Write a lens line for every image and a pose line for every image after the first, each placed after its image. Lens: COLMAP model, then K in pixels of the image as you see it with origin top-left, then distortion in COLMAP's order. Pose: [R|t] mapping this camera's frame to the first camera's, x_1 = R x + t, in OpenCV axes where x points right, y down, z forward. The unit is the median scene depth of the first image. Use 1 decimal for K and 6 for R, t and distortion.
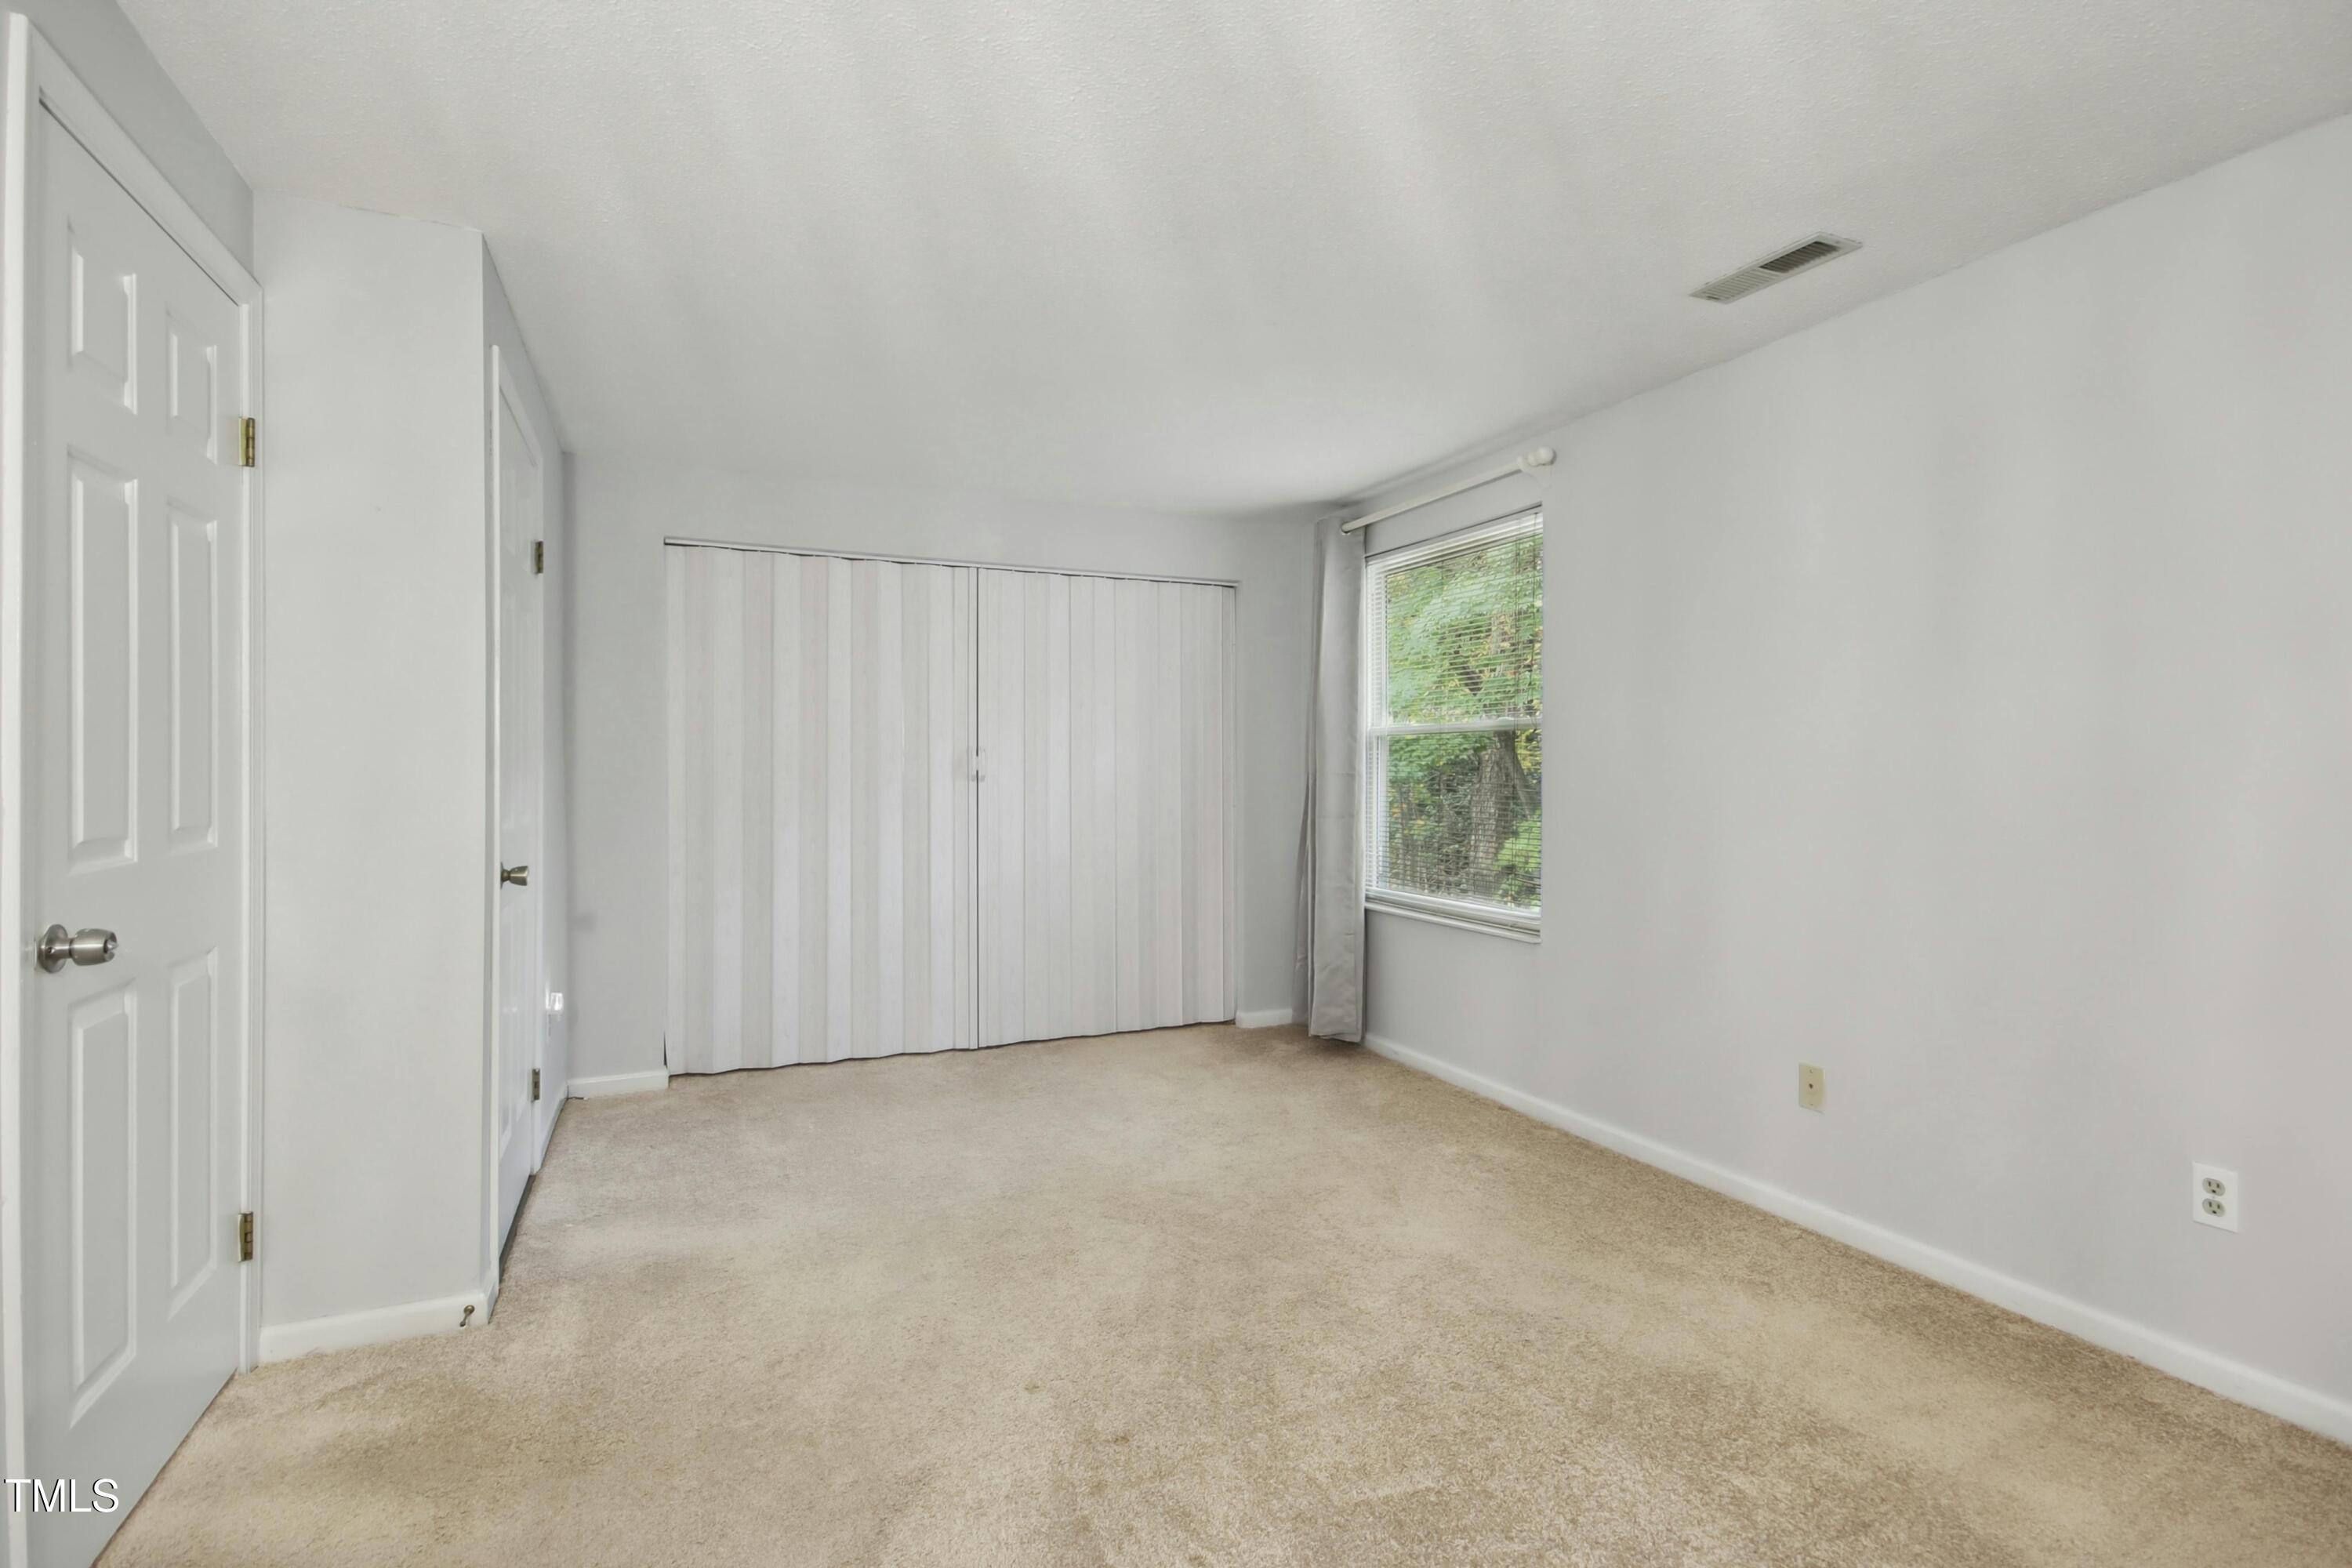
lens RADIAL K [[1112.6, 0, 1175.9], [0, 1112.6, 769.3], [0, 0, 1]] dist [0.000609, -0.000145]
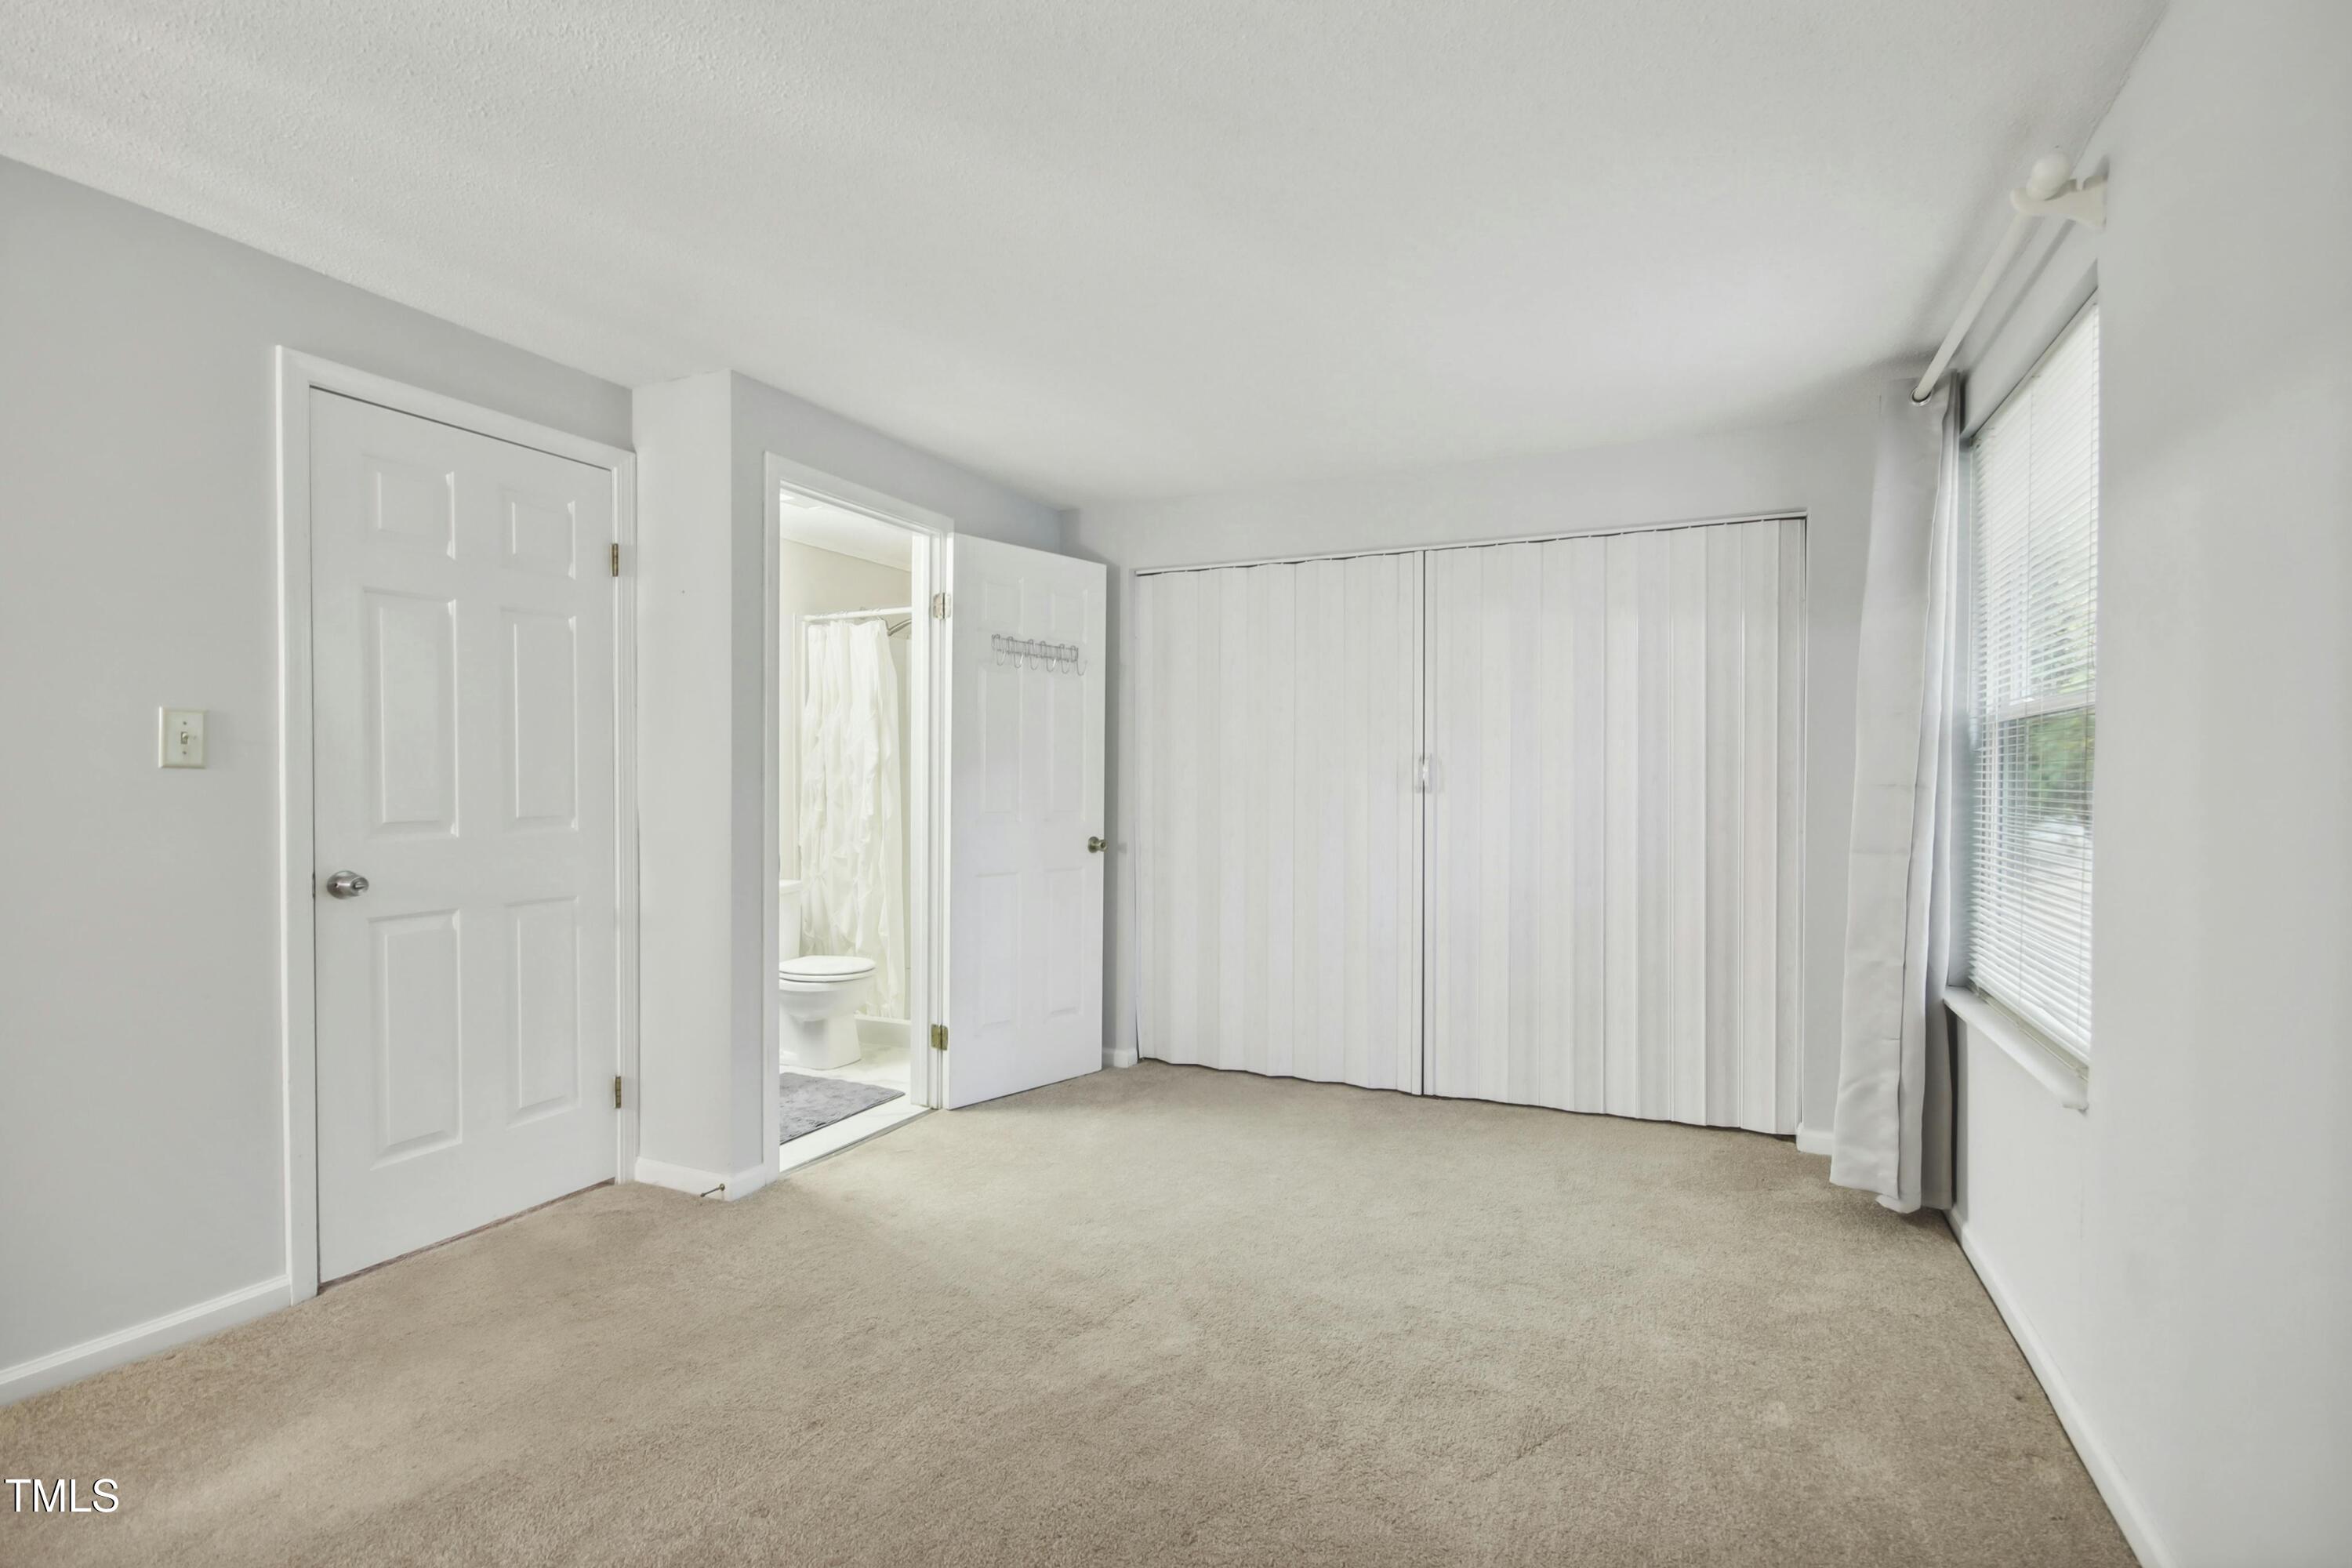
lens RADIAL K [[1106.4, 0, 1174.7], [0, 1106.4, 793.1], [0, 0, 1]] dist [-0.000782, -0.000049]
pose [[0.652481, 0.007318, -0.757770, 0.389026], [0.000942, 0.999945, 0.010468, 0.001442], [0.757805, -0.007544, 0.652438, 0.301095]]
